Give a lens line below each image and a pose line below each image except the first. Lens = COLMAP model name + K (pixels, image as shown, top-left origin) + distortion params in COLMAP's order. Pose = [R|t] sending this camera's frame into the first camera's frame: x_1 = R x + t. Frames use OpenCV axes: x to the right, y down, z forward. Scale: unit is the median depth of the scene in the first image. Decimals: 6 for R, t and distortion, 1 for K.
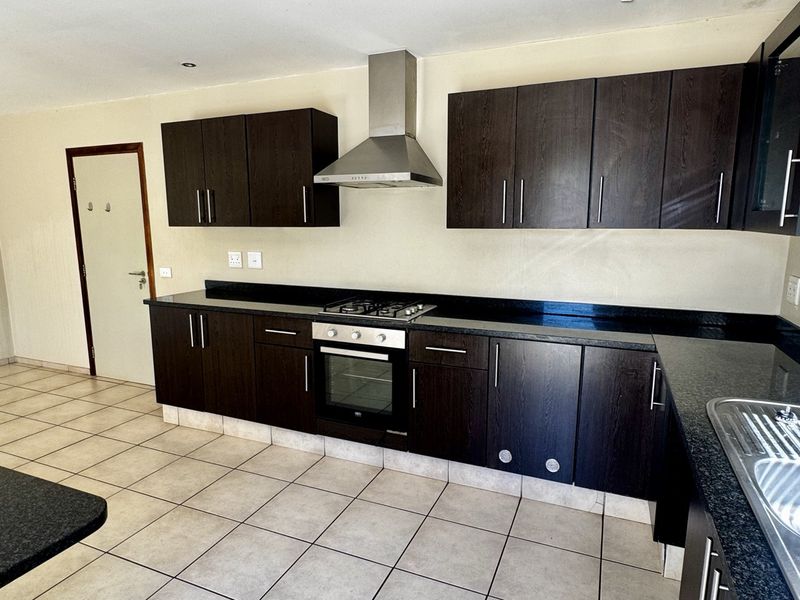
lens RADIAL K [[493.0, 0, 400.0], [0, 493.0, 300.0], [0, 0, 1]] dist [0.003140, 0.001728]
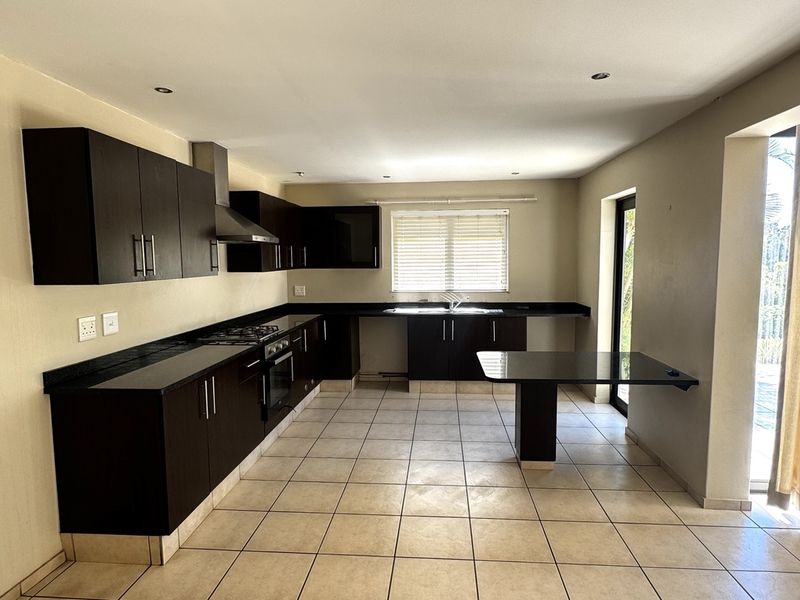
lens RADIAL K [[493.0, 0, 400.0], [0, 493.0, 300.0], [0, 0, 1]] dist [0.003140, 0.001728]
pose [[-0.308694, -0.074393, 0.948248, -1.384763], [0.177366, 0.974948, 0.134228, -0.166396], [-0.934478, 0.209622, -0.287766, 0.941899]]
